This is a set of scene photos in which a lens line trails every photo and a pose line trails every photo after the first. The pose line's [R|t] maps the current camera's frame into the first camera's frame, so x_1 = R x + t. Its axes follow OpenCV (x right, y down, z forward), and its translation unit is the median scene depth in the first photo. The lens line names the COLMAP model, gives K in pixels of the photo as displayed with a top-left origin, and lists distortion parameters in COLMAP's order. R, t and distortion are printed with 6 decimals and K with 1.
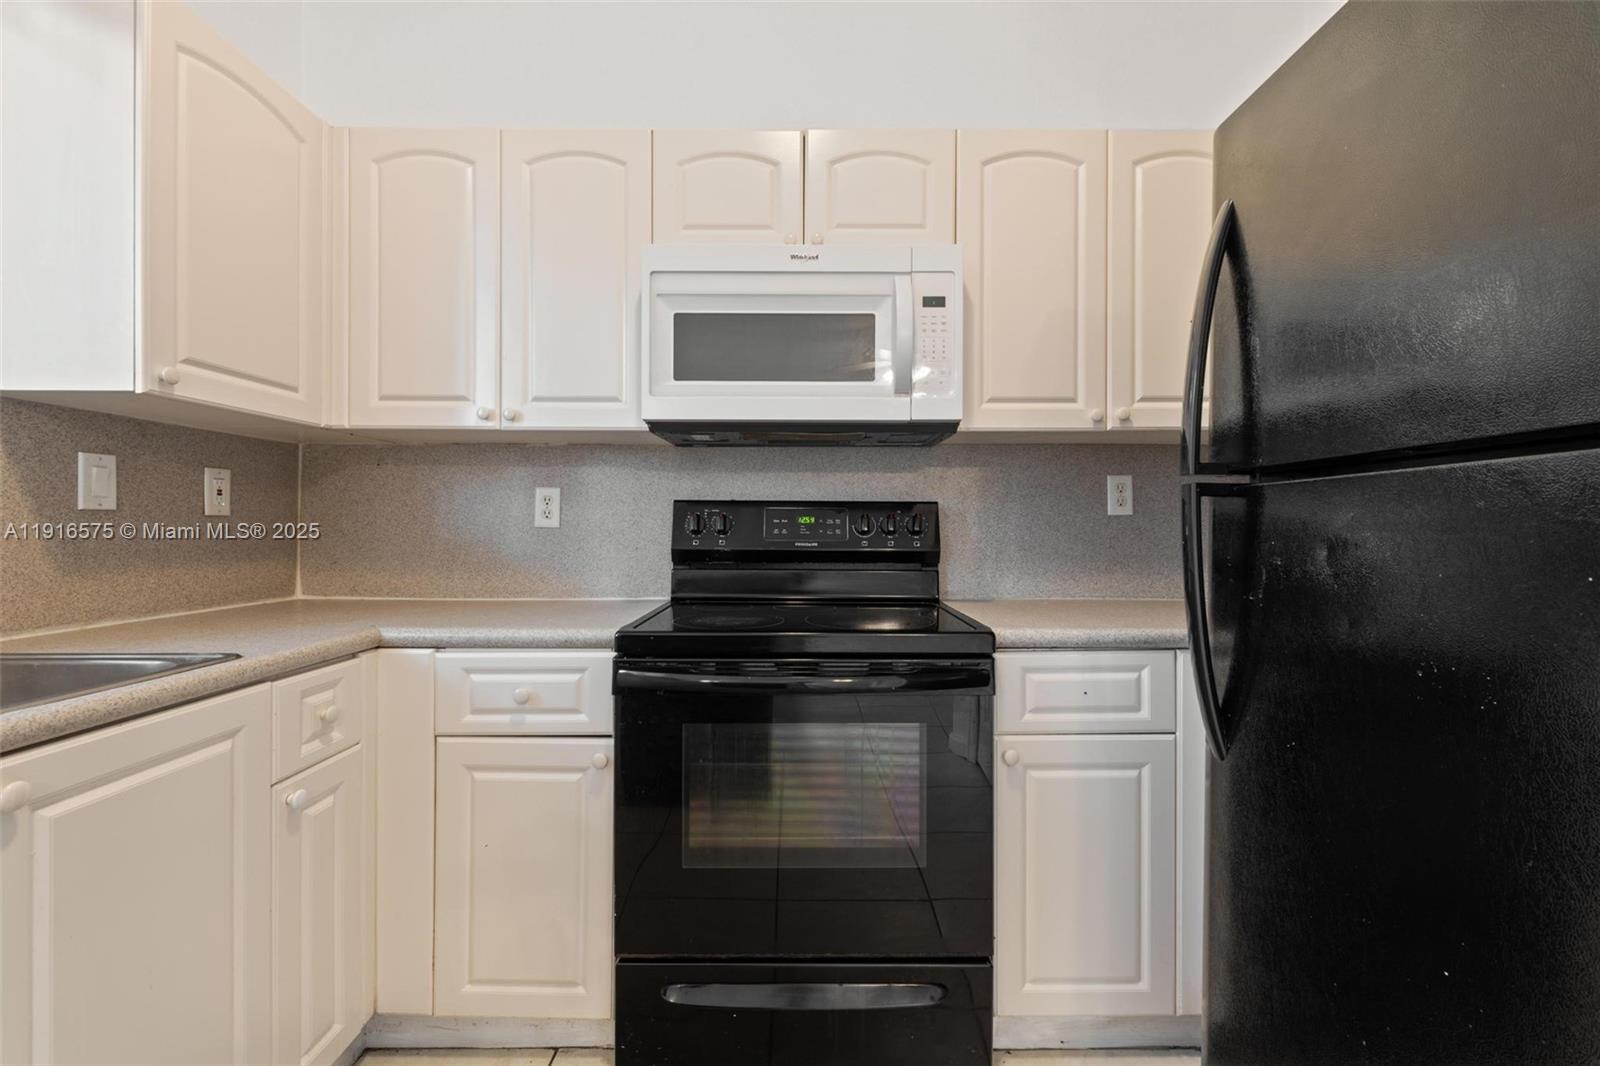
lens RADIAL K [[676.4, 0, 806.7], [0, 676.4, 528.9], [0, 0, 1]] dist [-0.002863, -0.000462]
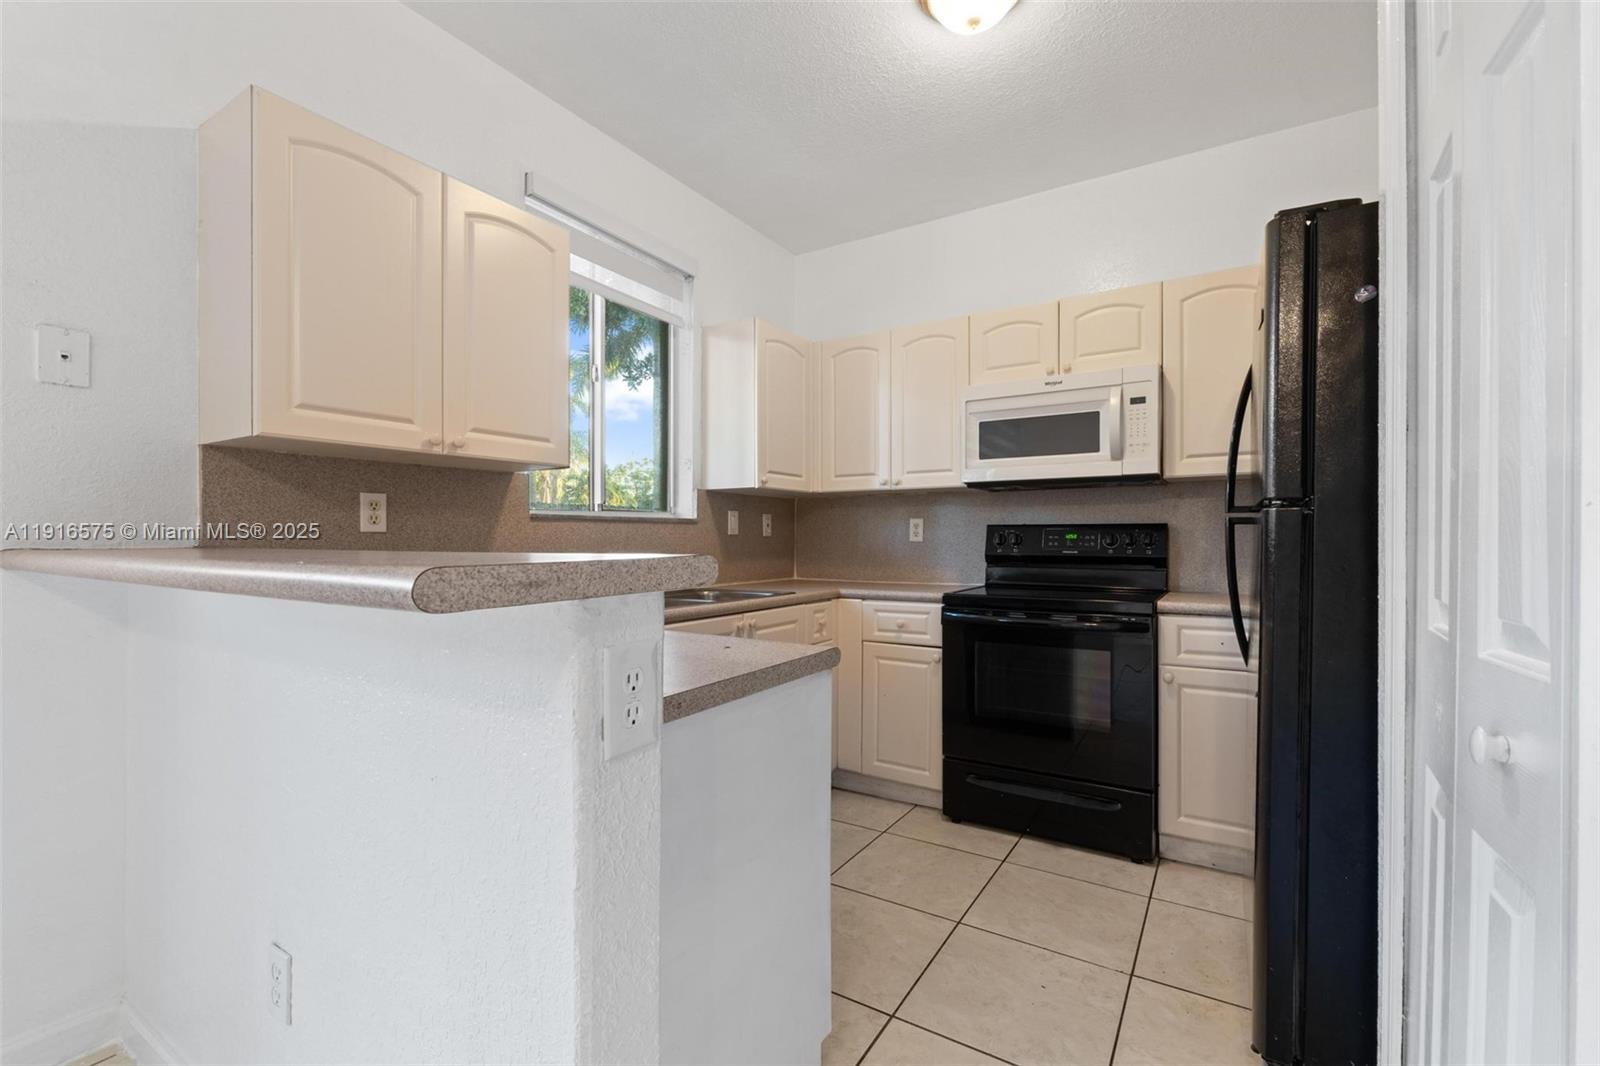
lens RADIAL K [[676.4, 0, 802.3], [0, 676.4, 543.8], [0, 0, 1]] dist [-0.002863, -0.000462]
pose [[0.845734, -0.000503, -0.533604, 0.349019], [0.001887, 0.999996, 0.002048, -0.000801], [0.533601, -0.002739, 0.845732, -0.737349]]
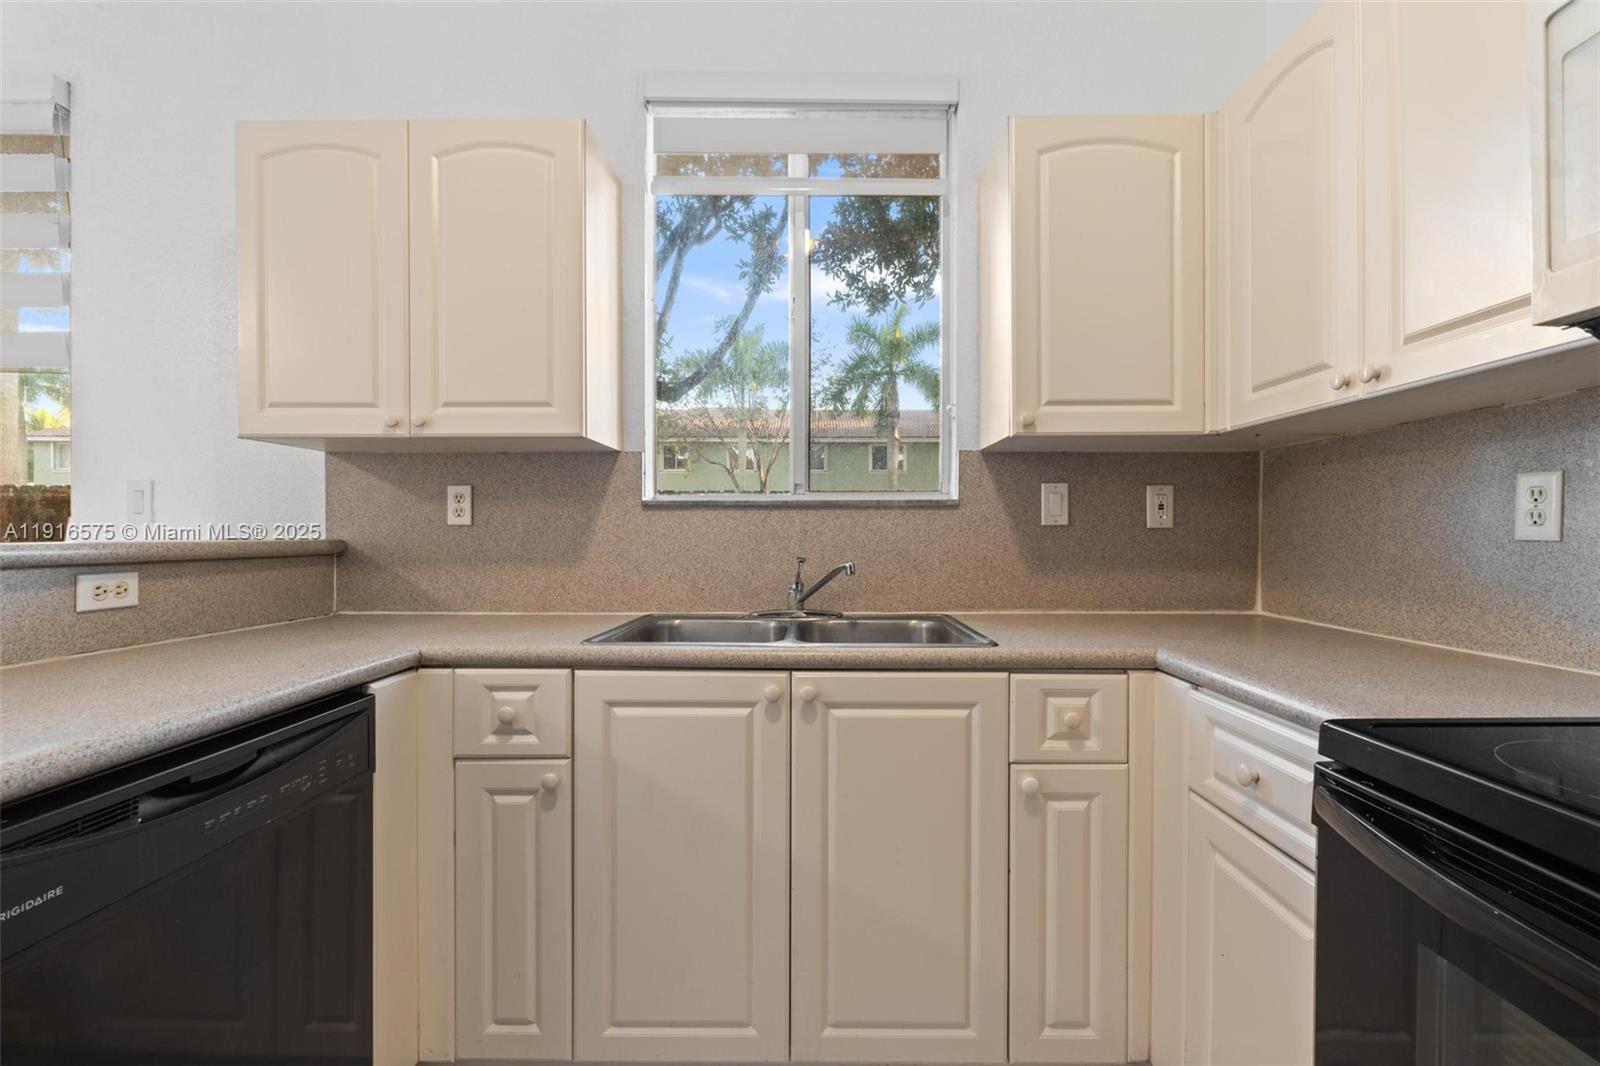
lens RADIAL K [[676.4, 0, 802.2], [0, 676.4, 537.3], [0, 0, 1]] dist [-0.002863, -0.000462]
pose [[-0.009716, 0.001340, -0.999952, 0.244094], [-0.004661, 0.999988, 0.001385, -0.003401], [0.999942, 0.004674, -0.009709, 0.437130]]
